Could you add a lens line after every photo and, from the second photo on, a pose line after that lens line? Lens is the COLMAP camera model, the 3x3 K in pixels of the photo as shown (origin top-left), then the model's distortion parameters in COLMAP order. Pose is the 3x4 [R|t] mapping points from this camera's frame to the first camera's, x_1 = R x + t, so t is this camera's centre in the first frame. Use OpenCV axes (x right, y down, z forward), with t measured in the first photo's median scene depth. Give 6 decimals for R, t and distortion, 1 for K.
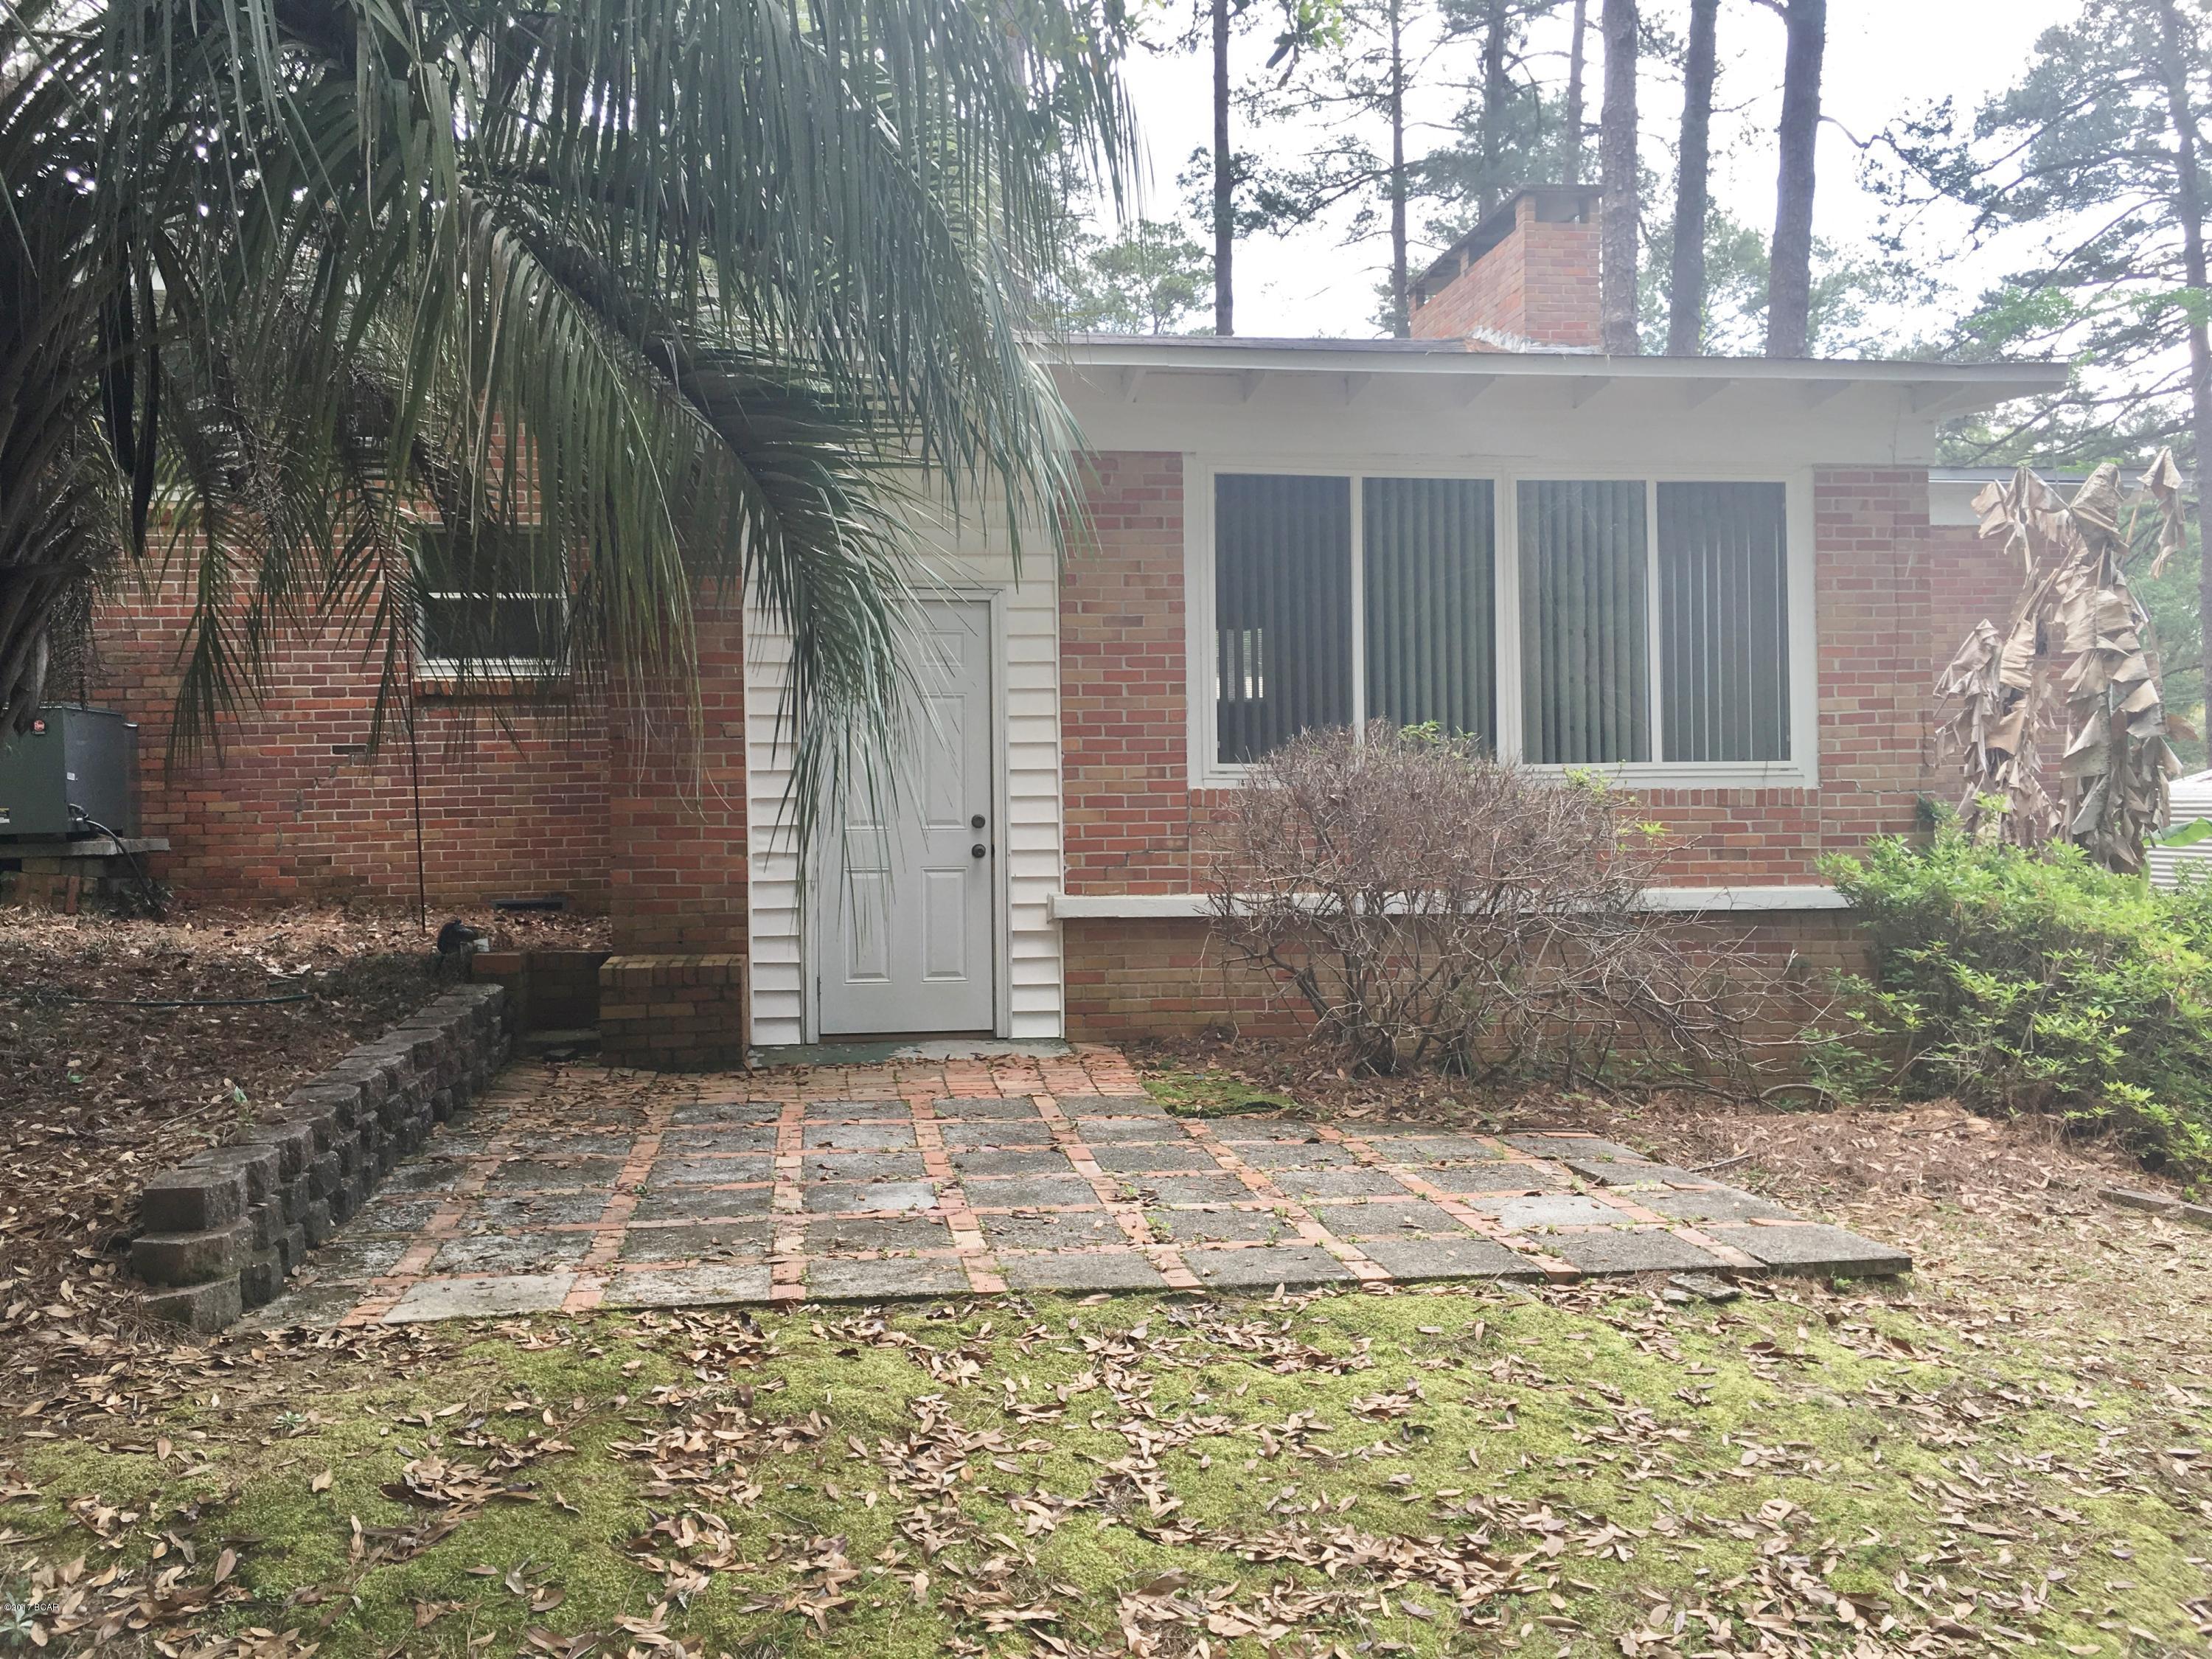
lens RADIAL K [[1892.2, 0, 1107.5], [0, 1892.2, 825.6], [0, 0, 1]] dist [0.078963, -0.111034]
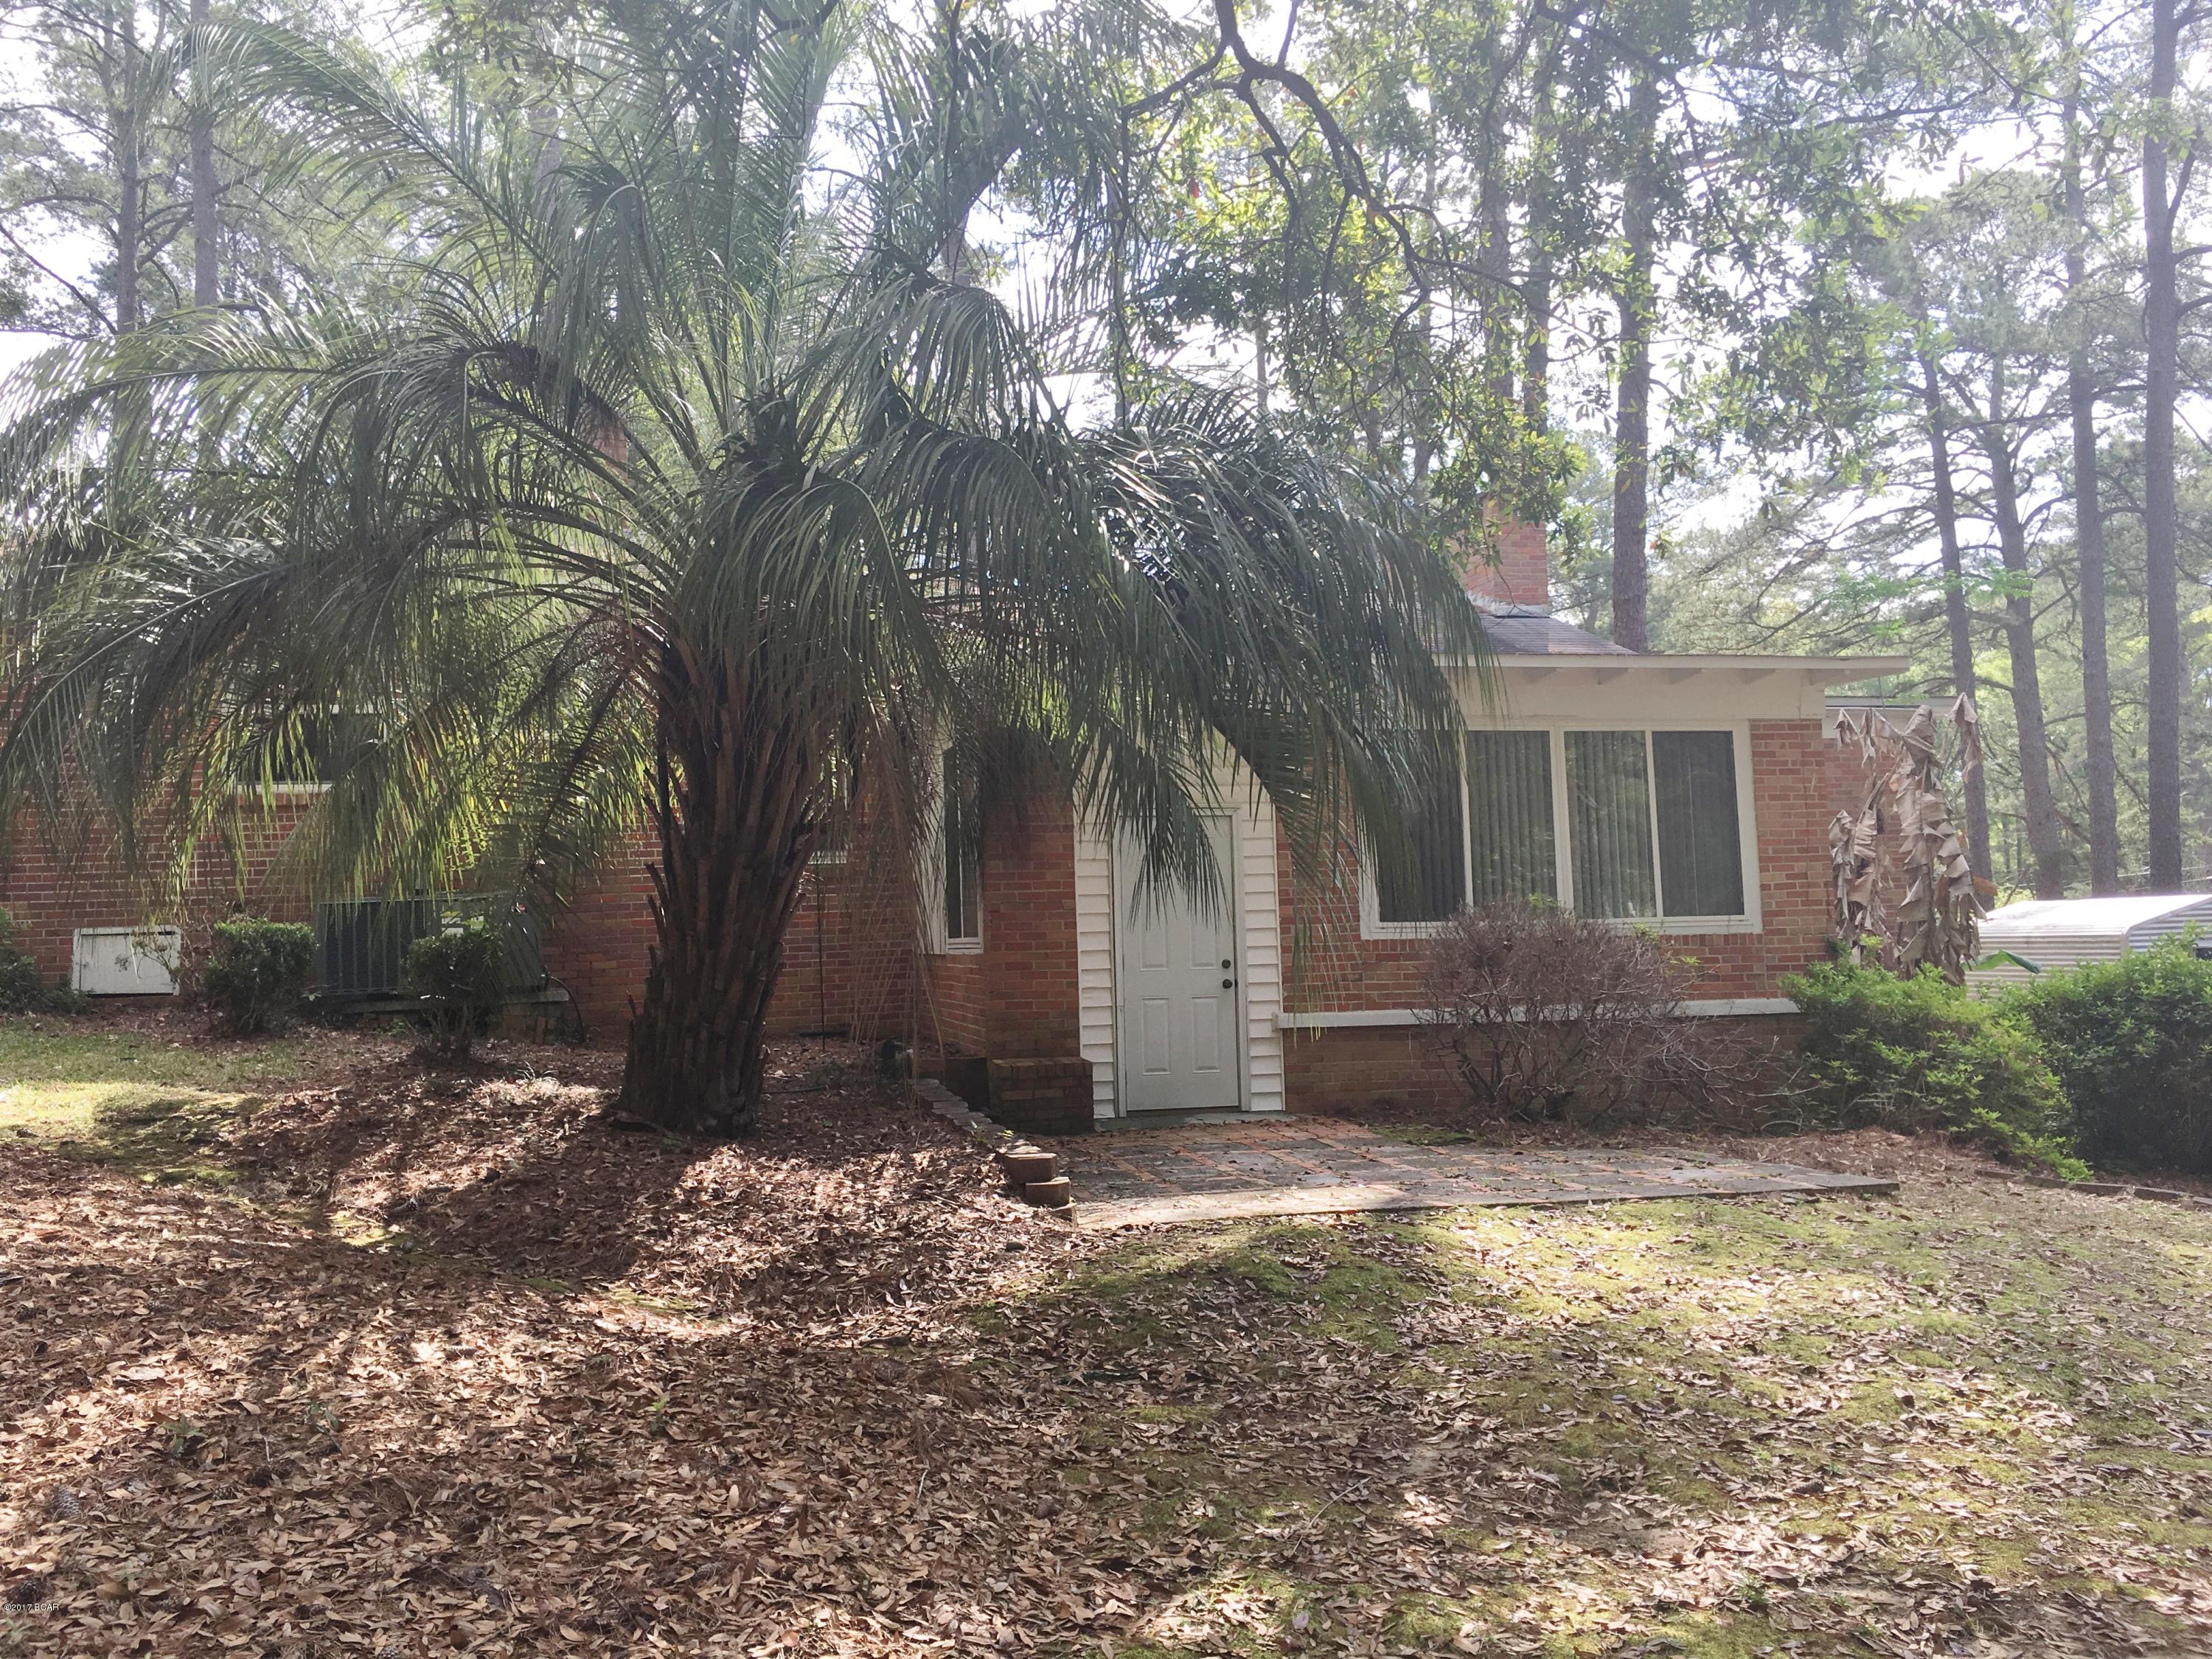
lens RADIAL K [[1892.2, 0, 1107.8], [0, 1892.2, 834.5], [0, 0, 1]] dist [0.078963, -0.111034]
pose [[0.994711, -0.010428, 0.102178, -0.295123], [0.017938, 0.997181, -0.072859, 0.003043], [-0.101131, 0.074306, 0.992094, -0.443921]]
